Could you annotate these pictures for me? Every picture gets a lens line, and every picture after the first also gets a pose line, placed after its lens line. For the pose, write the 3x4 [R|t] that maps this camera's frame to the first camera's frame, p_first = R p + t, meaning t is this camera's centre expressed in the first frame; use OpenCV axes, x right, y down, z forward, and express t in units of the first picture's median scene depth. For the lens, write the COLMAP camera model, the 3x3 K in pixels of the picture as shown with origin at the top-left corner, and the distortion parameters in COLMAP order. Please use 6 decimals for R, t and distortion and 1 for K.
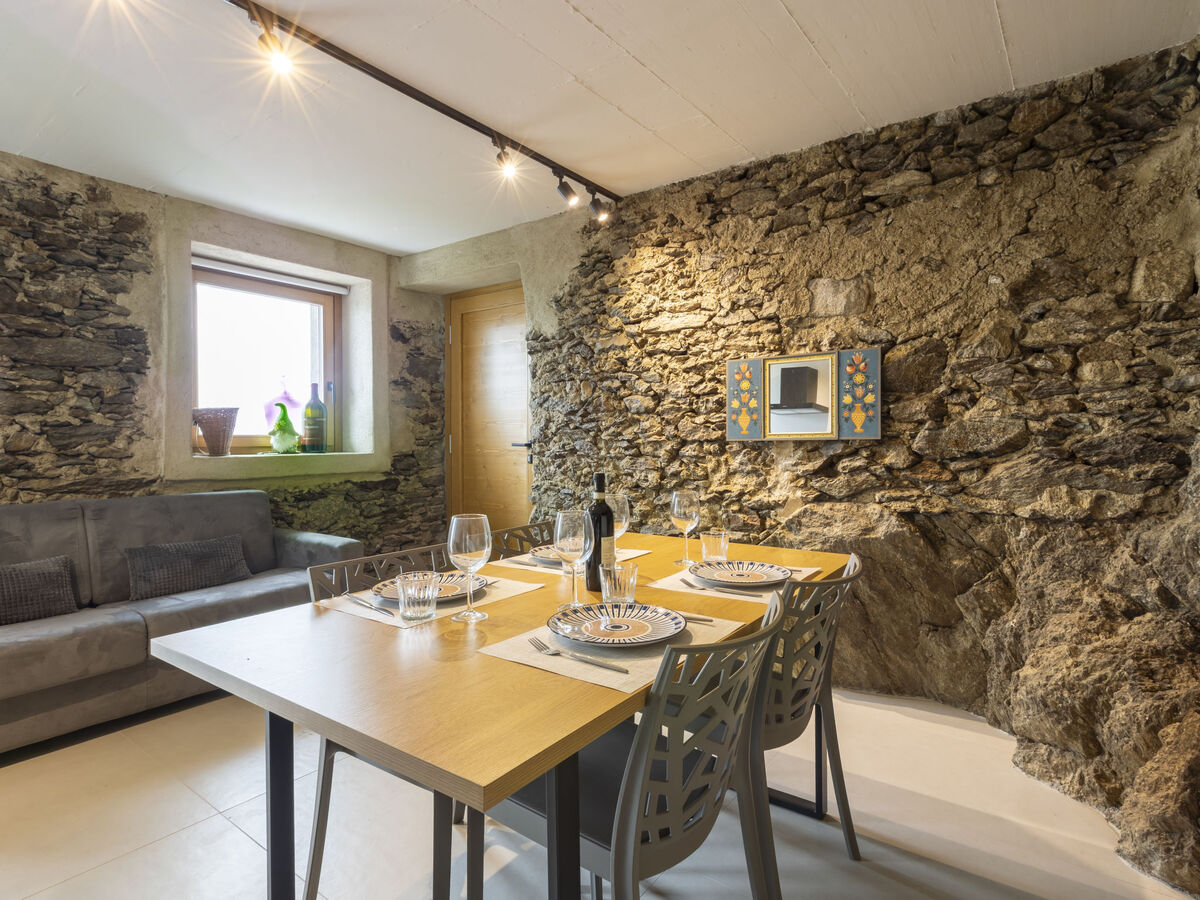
lens RADIAL K [[631.2, 0, 594.4], [0, 631.2, 443.6], [0, 0, 1]] dist [0.006757, -0.002478]
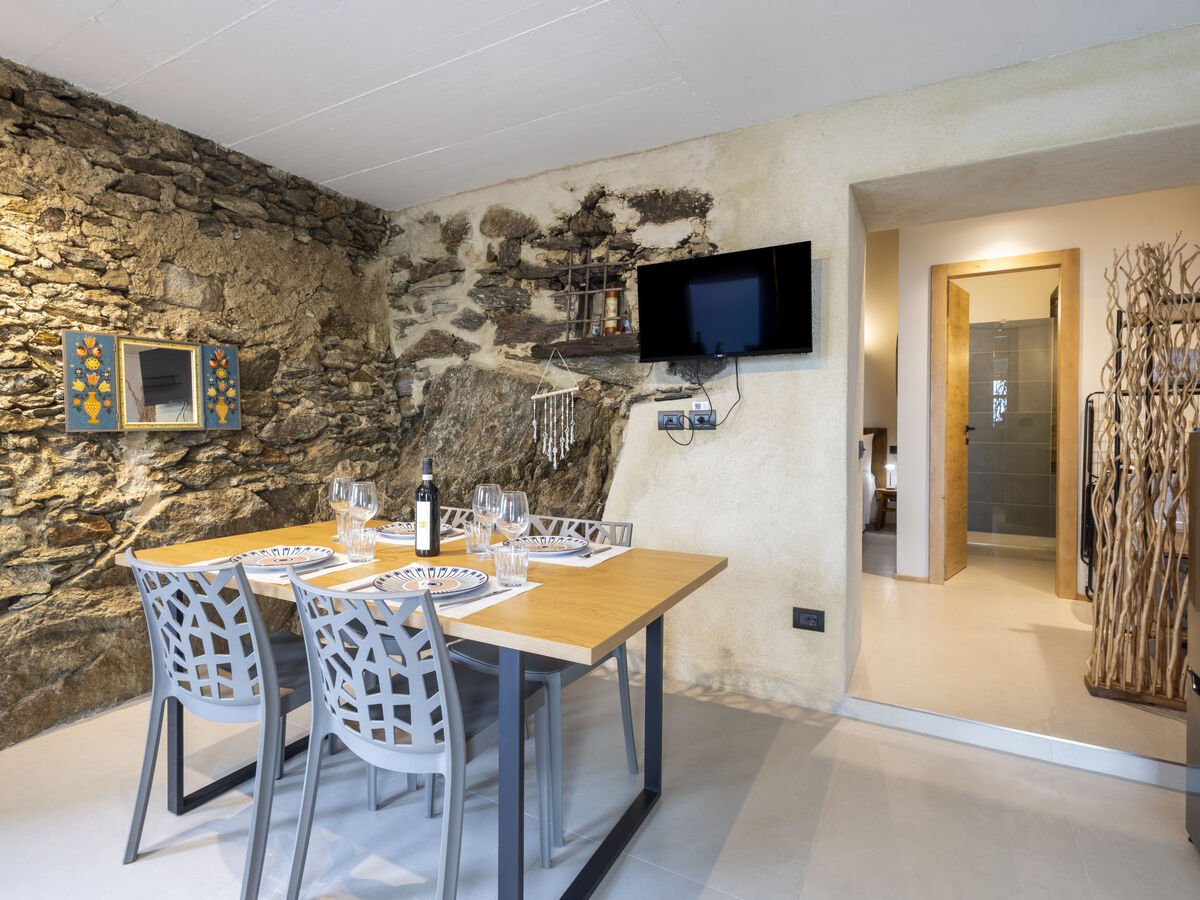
lens RADIAL K [[631.2, 0, 593.3], [0, 631.2, 437.7], [0, 0, 1]] dist [0.006757, -0.002478]
pose [[-0.132773, -0.014630, 0.991038, -0.628753], [0.005253, 0.999867, 0.015464, -0.005691], [-0.991133, 0.007259, -0.132679, 0.440537]]
